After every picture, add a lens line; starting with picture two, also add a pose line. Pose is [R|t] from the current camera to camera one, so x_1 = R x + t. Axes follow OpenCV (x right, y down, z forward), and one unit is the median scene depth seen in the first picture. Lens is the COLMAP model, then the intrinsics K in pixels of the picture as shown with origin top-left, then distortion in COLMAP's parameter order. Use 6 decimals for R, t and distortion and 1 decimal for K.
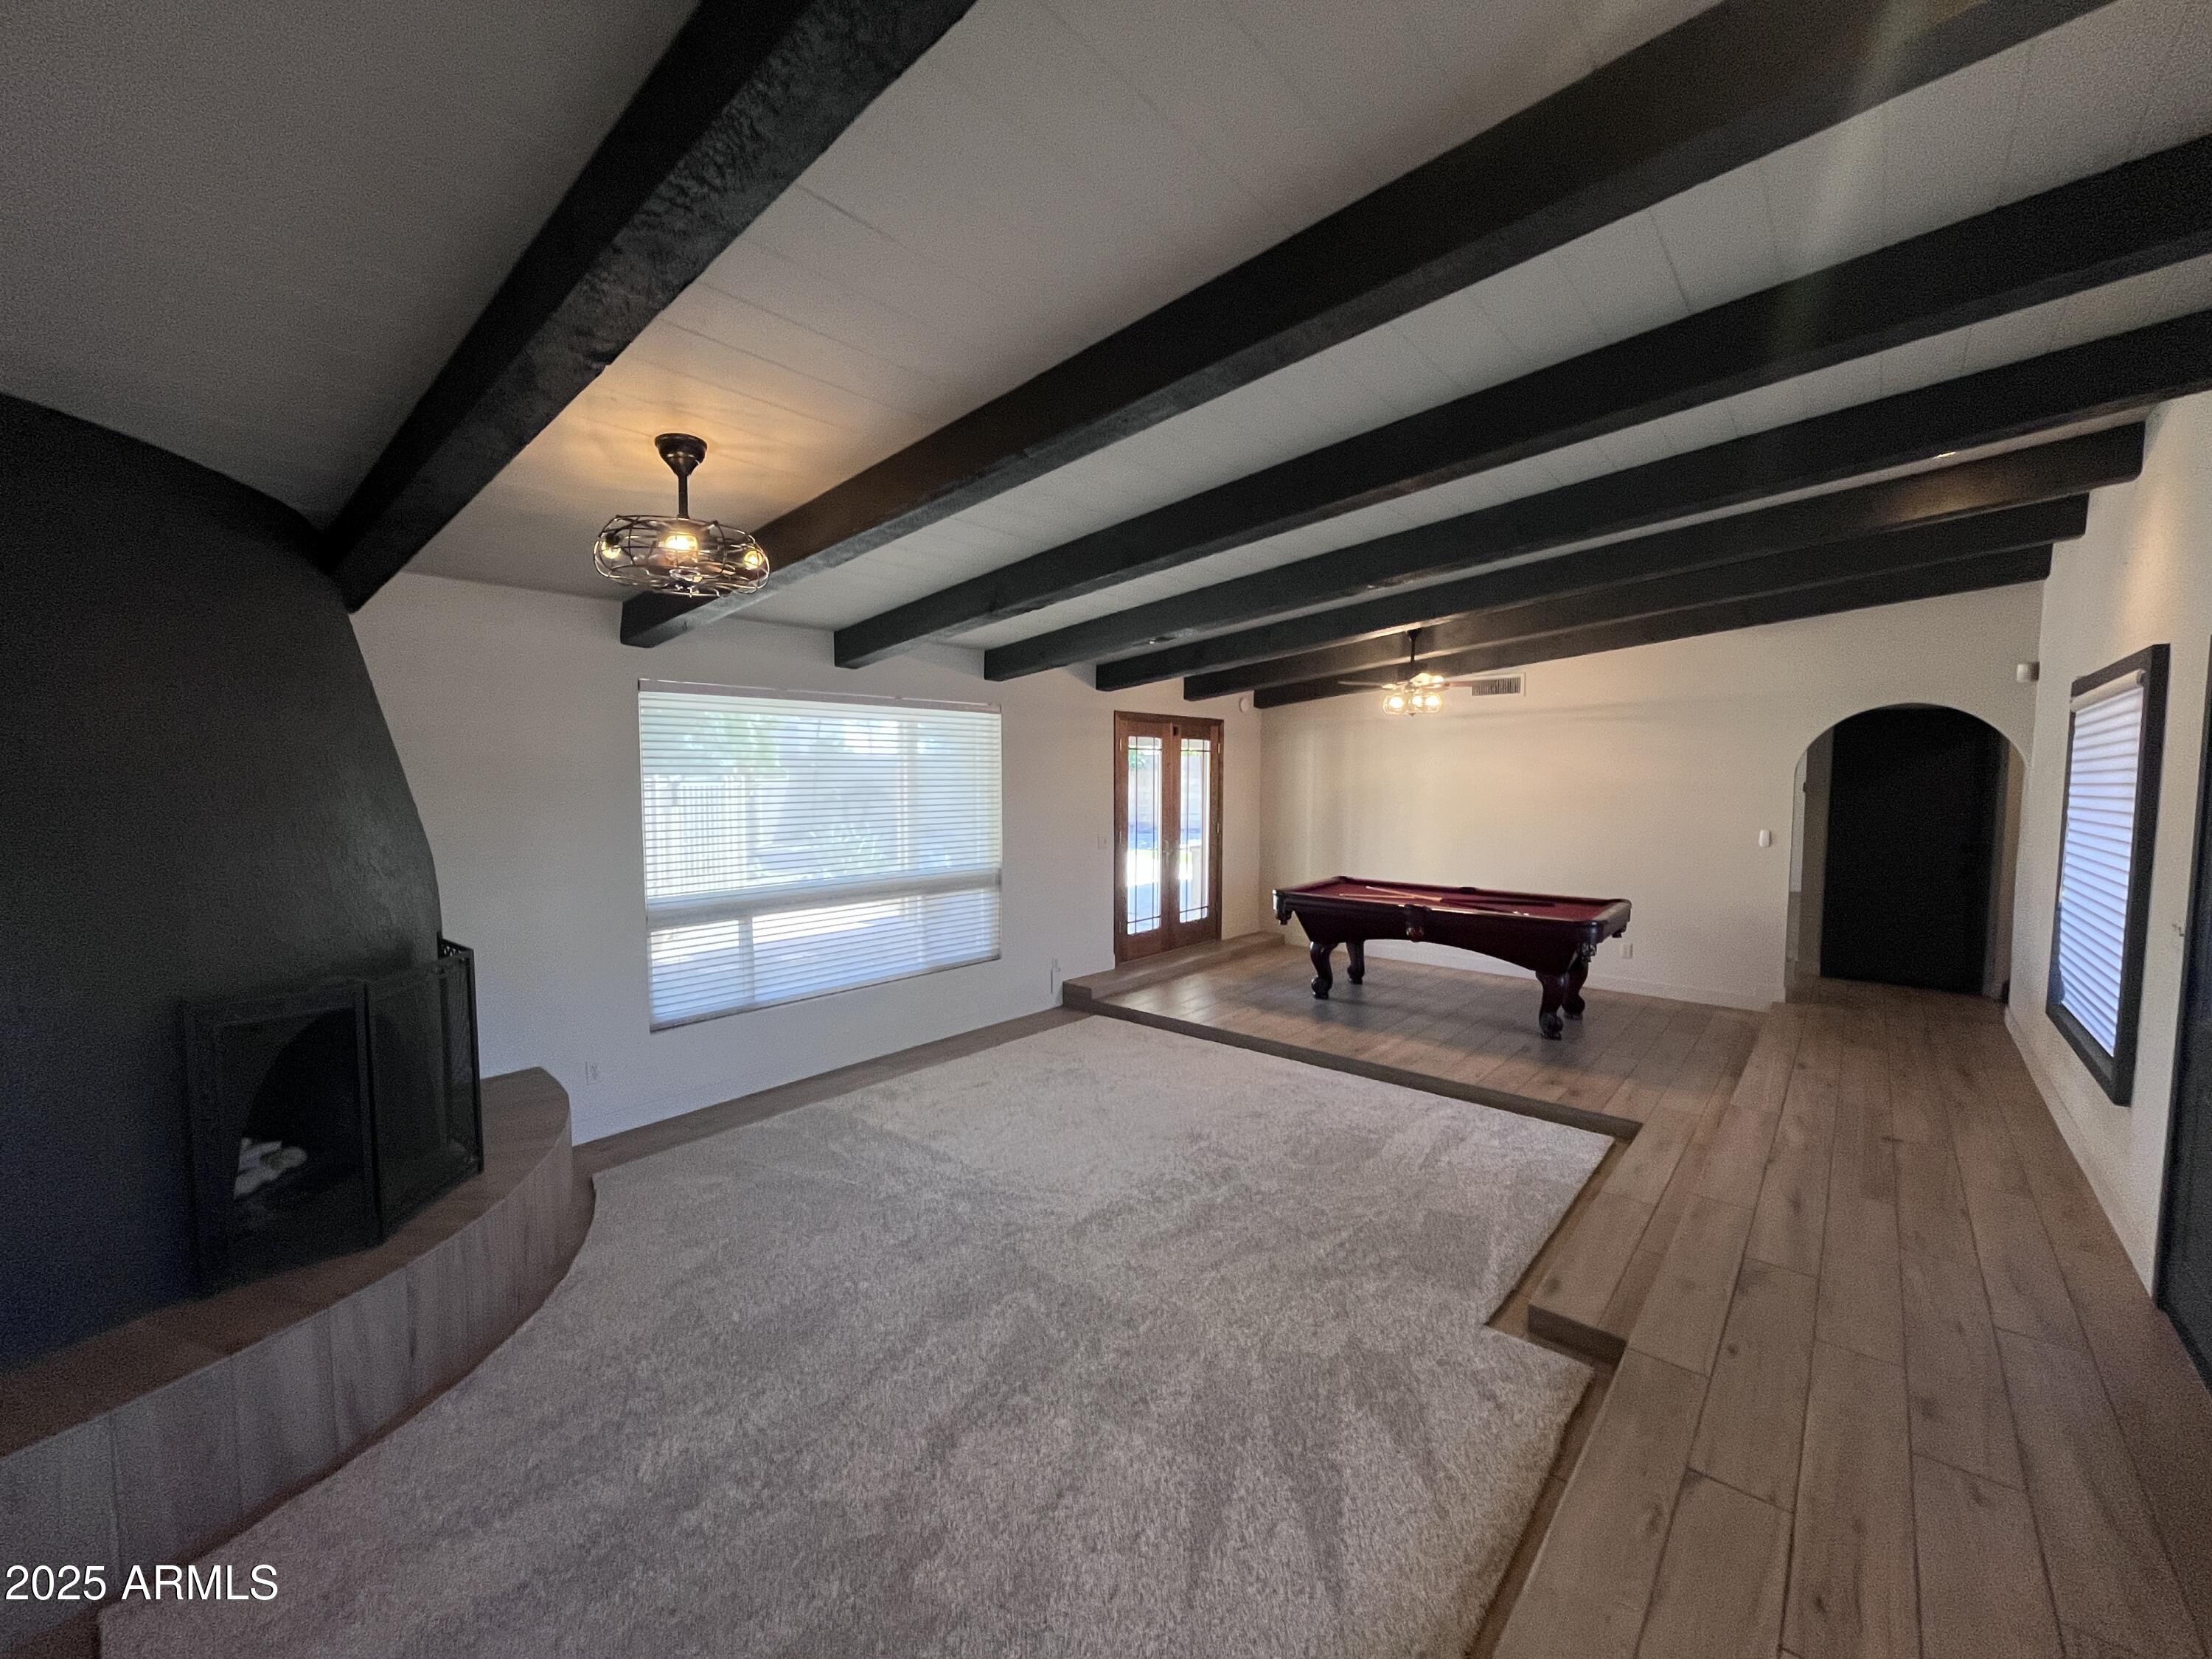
lens RADIAL K [[896.8, 0, 1118.5], [0, 896.8, 831.5], [0, 0, 1]] dist [-0.004235, -0.000410]
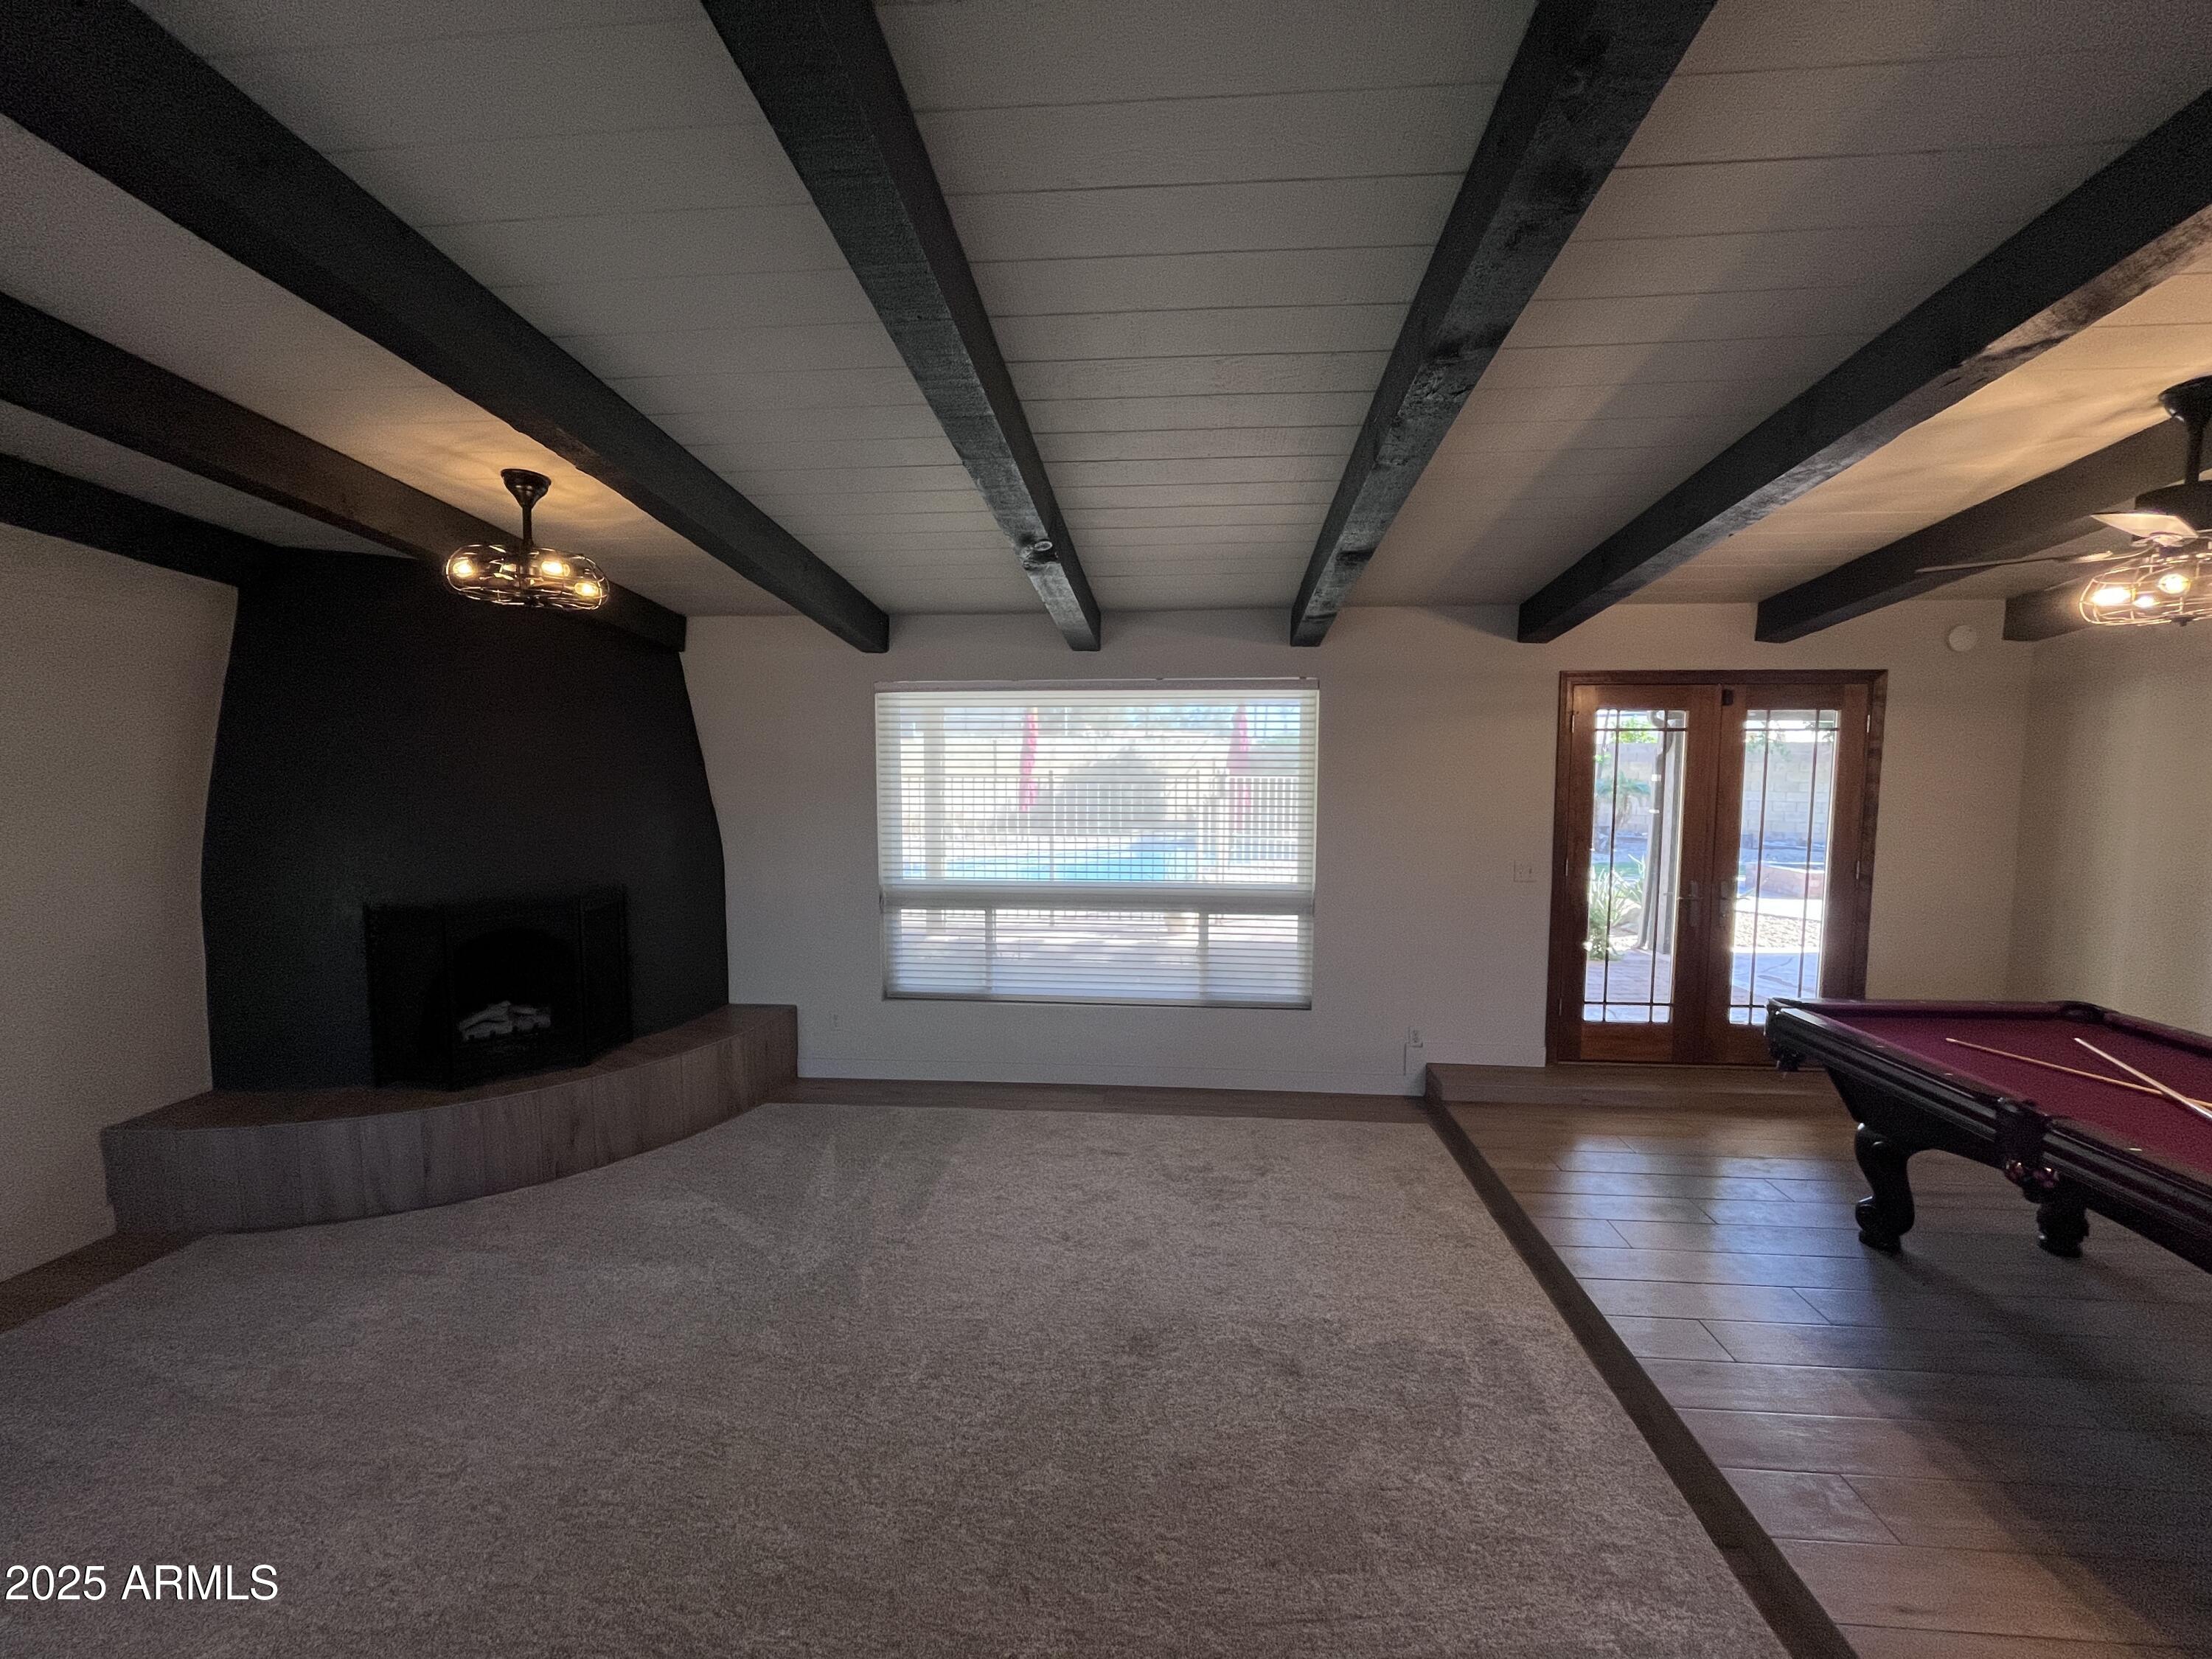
lens RADIAL K [[896.8, 0, 1107.6], [0, 896.8, 833.4], [0, 0, 1]] dist [-0.004235, -0.000410]
pose [[0.577481, 0.065122, -0.813803, 0.423948], [-0.055305, 0.997644, 0.040588, -0.033173], [0.814529, 0.021569, 0.579722, 0.456090]]
